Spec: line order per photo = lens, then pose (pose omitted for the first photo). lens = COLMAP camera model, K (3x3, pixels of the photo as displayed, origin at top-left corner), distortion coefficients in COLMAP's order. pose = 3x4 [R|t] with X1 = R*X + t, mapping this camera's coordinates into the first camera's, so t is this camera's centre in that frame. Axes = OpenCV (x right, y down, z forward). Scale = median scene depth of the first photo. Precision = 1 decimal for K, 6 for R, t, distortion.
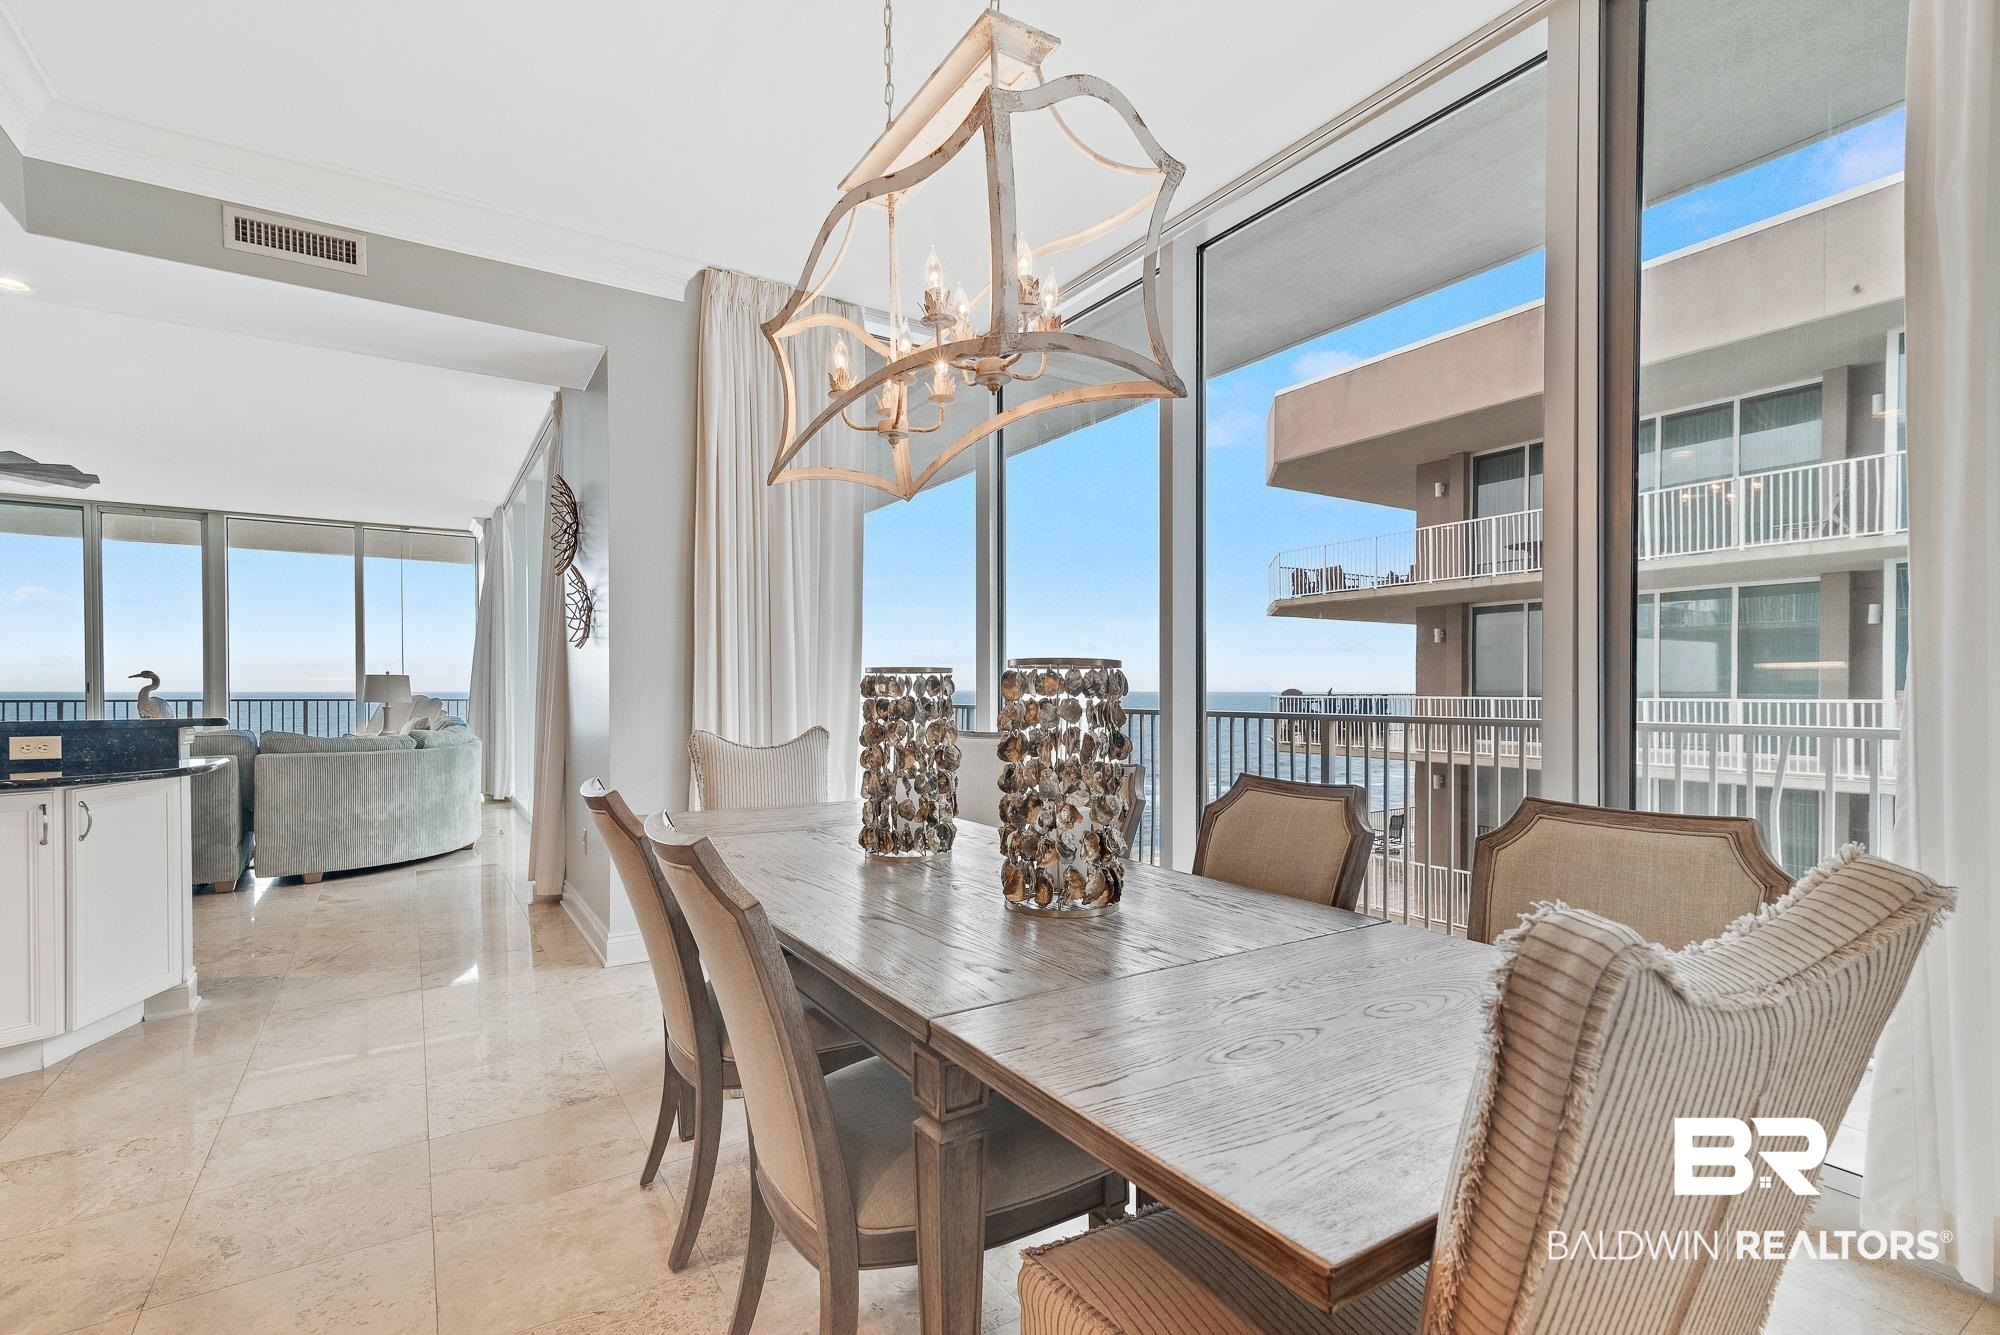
lens RADIAL K [[910.4, 0, 987.7], [0, 910.4, 704.6], [0, 0, 1]] dist [0.012076, -0.000759]
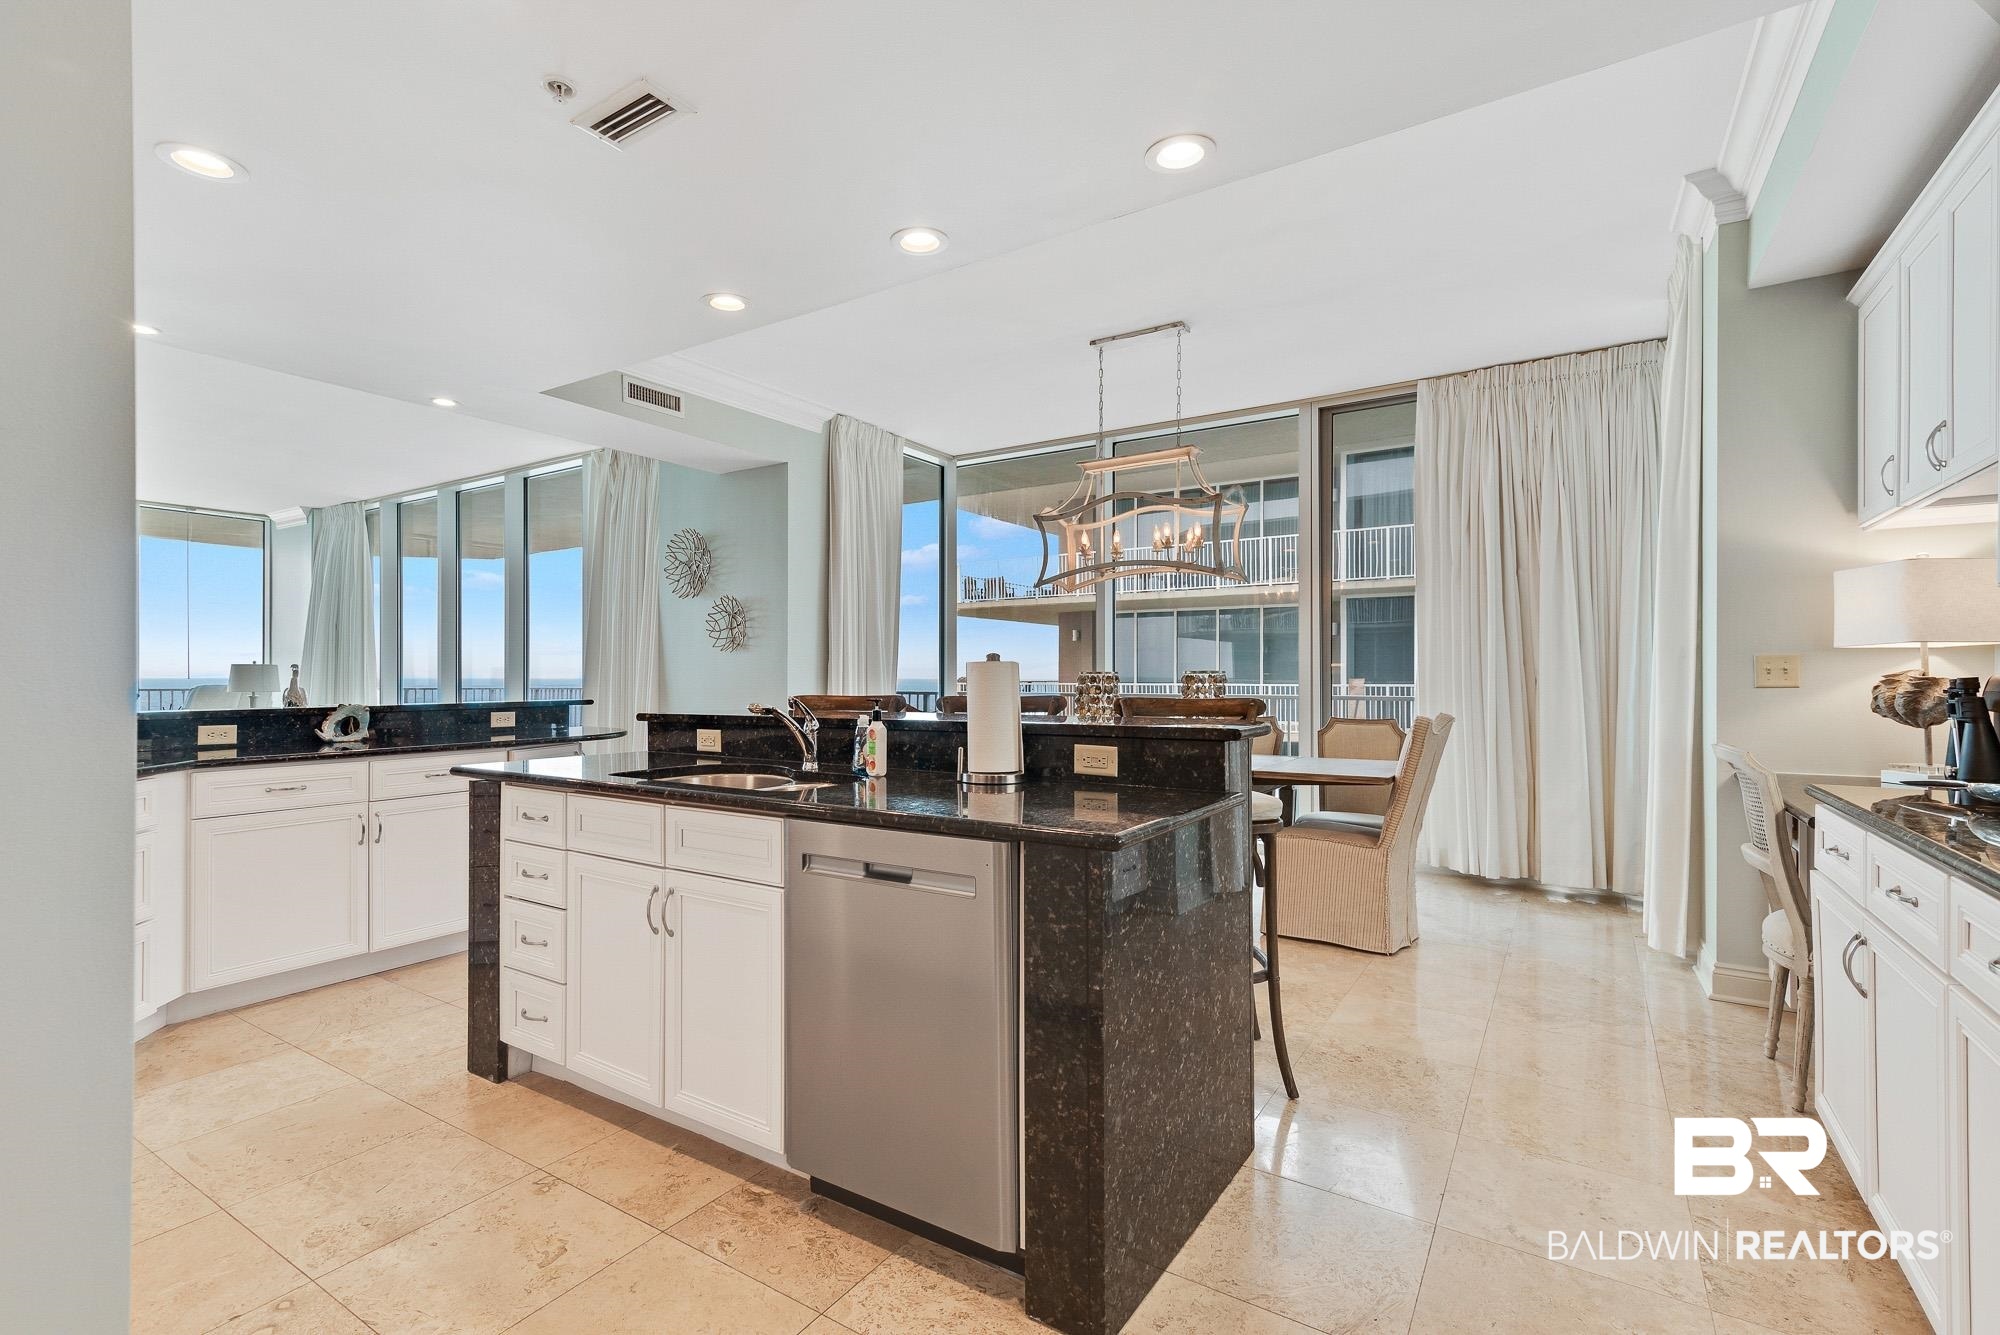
lens RADIAL K [[910.4, 0, 1013.6], [0, 910.4, 668.7], [0, 0, 1]] dist [0.012076, -0.000759]
pose [[0.901510, 0.005100, 0.432728, -0.426977], [0.005902, 0.999693, -0.024078, 0.001668], [-0.432718, 0.024261, 0.901203, -0.328363]]
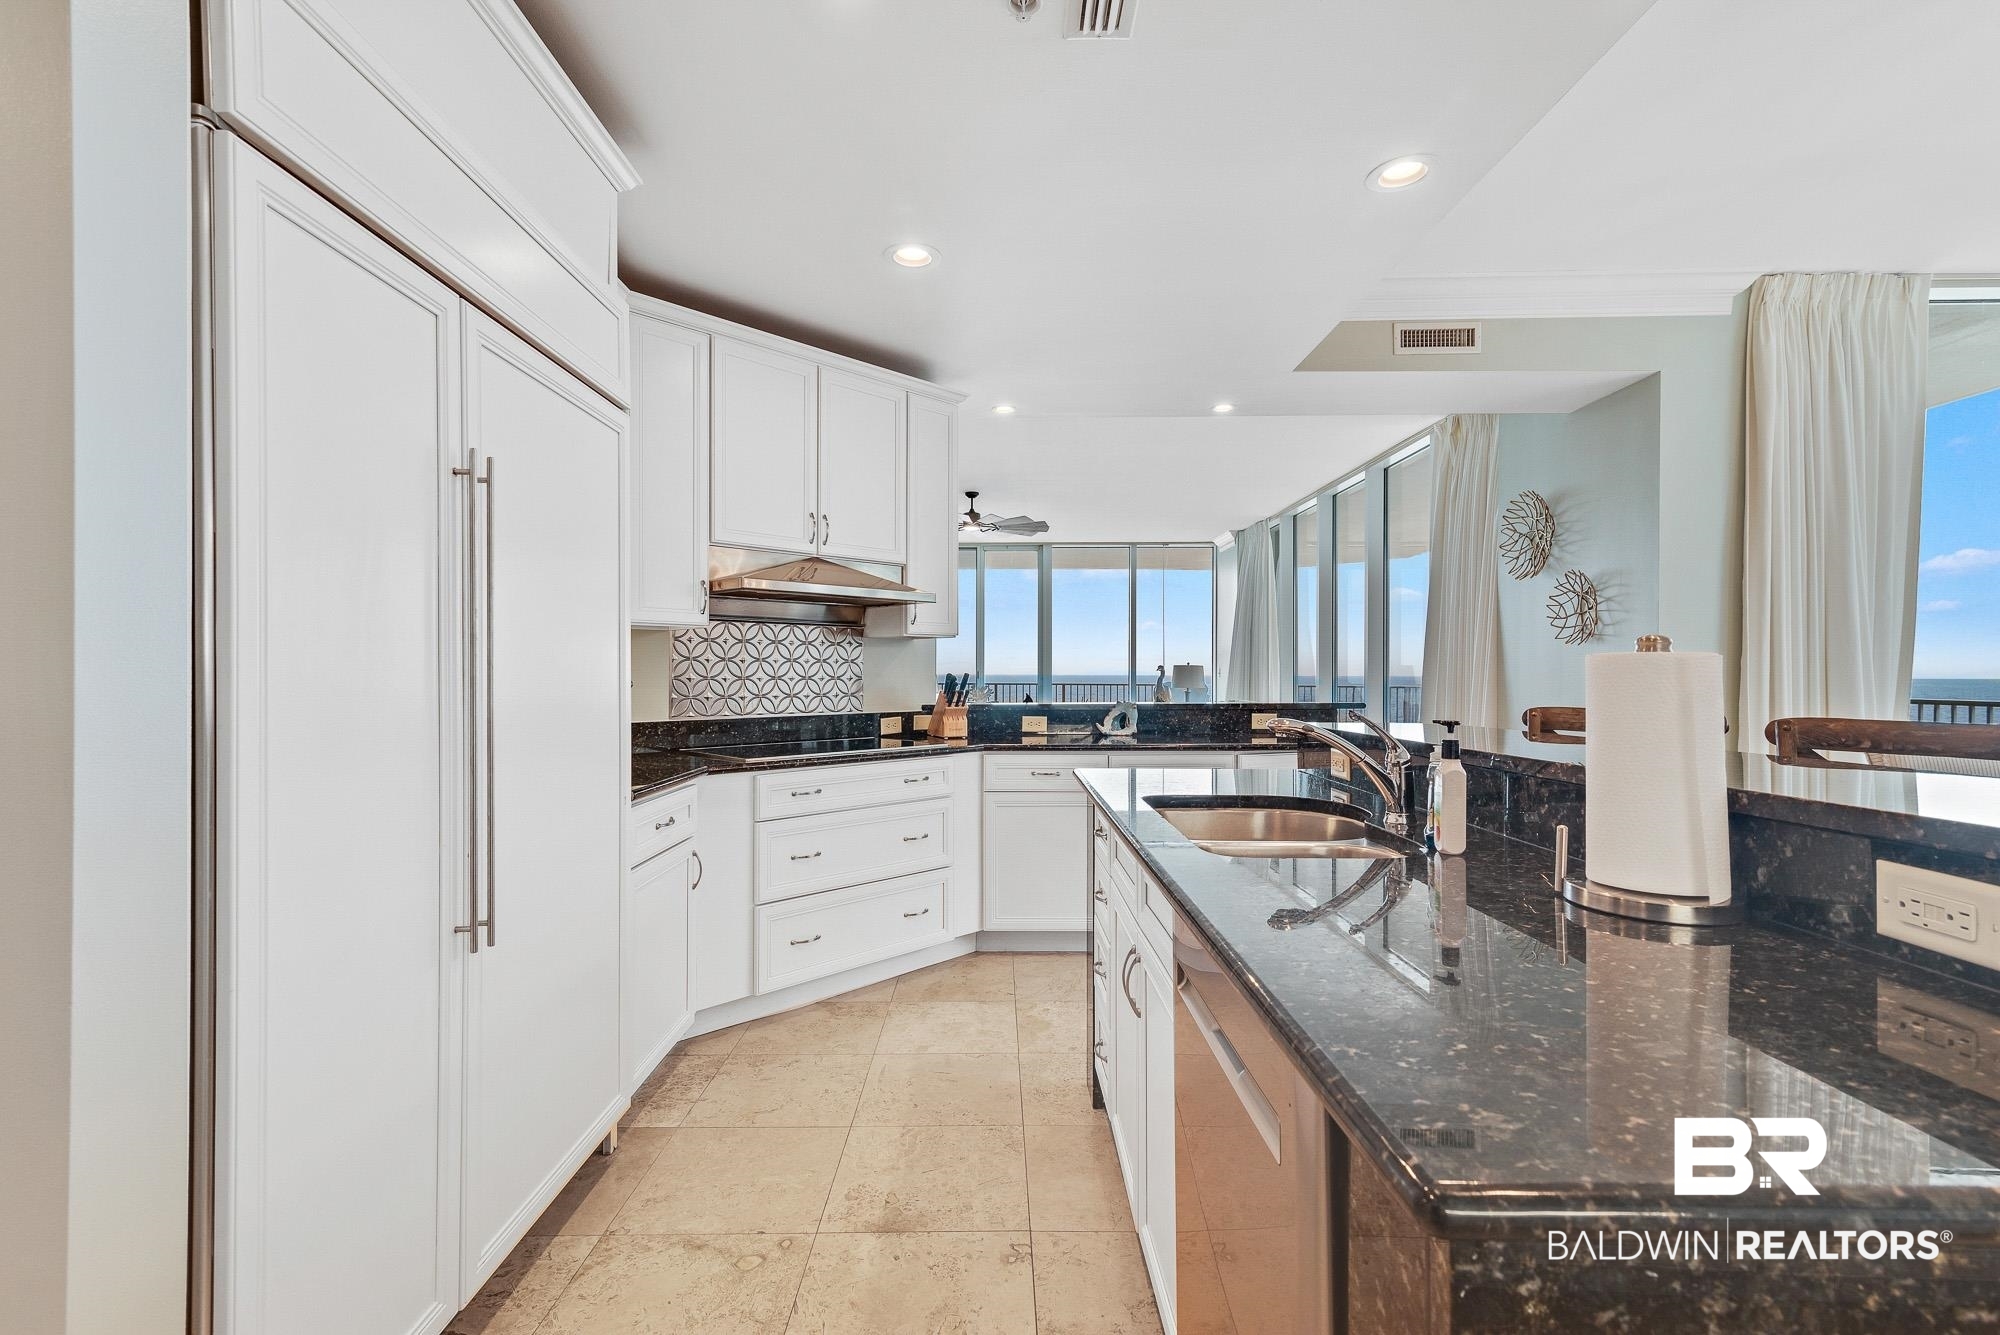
lens RADIAL K [[910.4, 0, 960.4], [0, 910.4, 674.5], [0, 0, 1]] dist [0.012076, -0.000759]
pose [[0.838850, 0.002159, -0.544358, -0.299675], [-0.010766, 0.999862, -0.012624, -0.002200], [0.544256, 0.016450, 0.838758, -0.217964]]
